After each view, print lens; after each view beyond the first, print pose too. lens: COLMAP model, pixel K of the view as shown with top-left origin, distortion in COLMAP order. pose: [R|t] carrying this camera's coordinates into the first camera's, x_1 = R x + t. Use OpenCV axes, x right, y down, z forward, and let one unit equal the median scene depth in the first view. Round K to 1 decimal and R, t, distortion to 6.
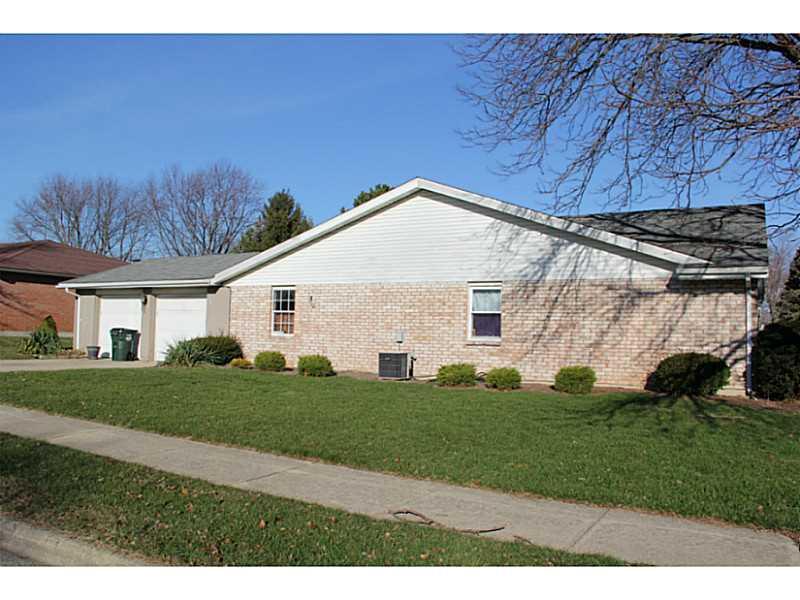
lens RADIAL K [[663.4, 0, 400.0], [0, 663.4, 300.0], [0, 0, 1]] dist [-0.174036, 0.156554]
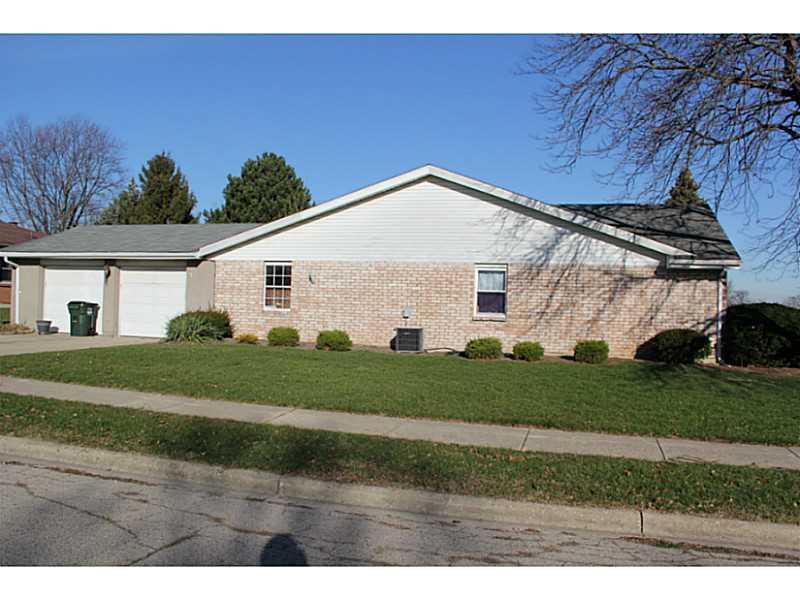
lens RADIAL K [[663.4, 0, 400.0], [0, 663.4, 300.0], [0, 0, 1]] dist [-0.174036, 0.156554]
pose [[0.965427, 0.006238, 0.260599, -0.318854], [-0.019394, 0.998662, 0.047945, -0.017608], [-0.259951, -0.051341, 0.964256, -0.032669]]
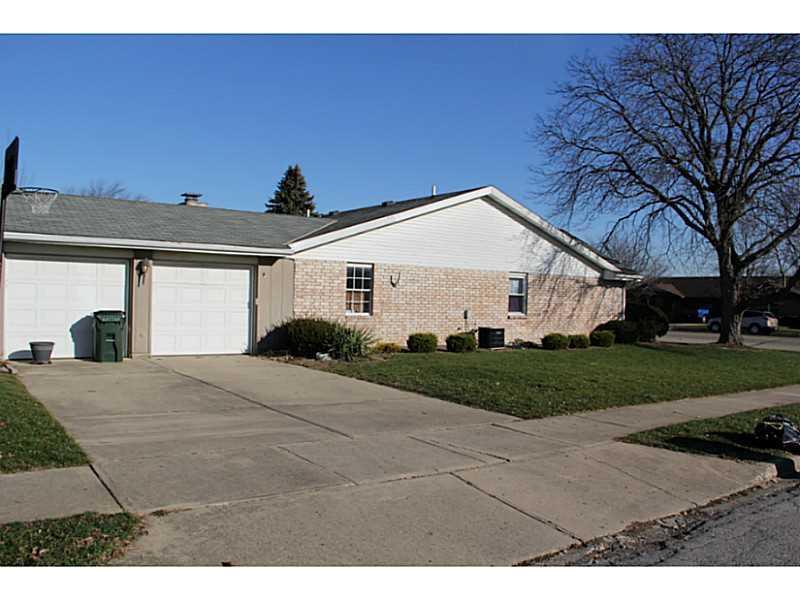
lens RADIAL K [[663.4, 0, 400.0], [0, 663.4, 300.0], [0, 0, 1]] dist [-0.174036, 0.156554]
pose [[0.419584, -0.017233, 0.907553, -1.262393], [-0.062024, 0.996939, 0.047605, -0.021559], [-0.905595, -0.076264, 0.417231, 0.670114]]
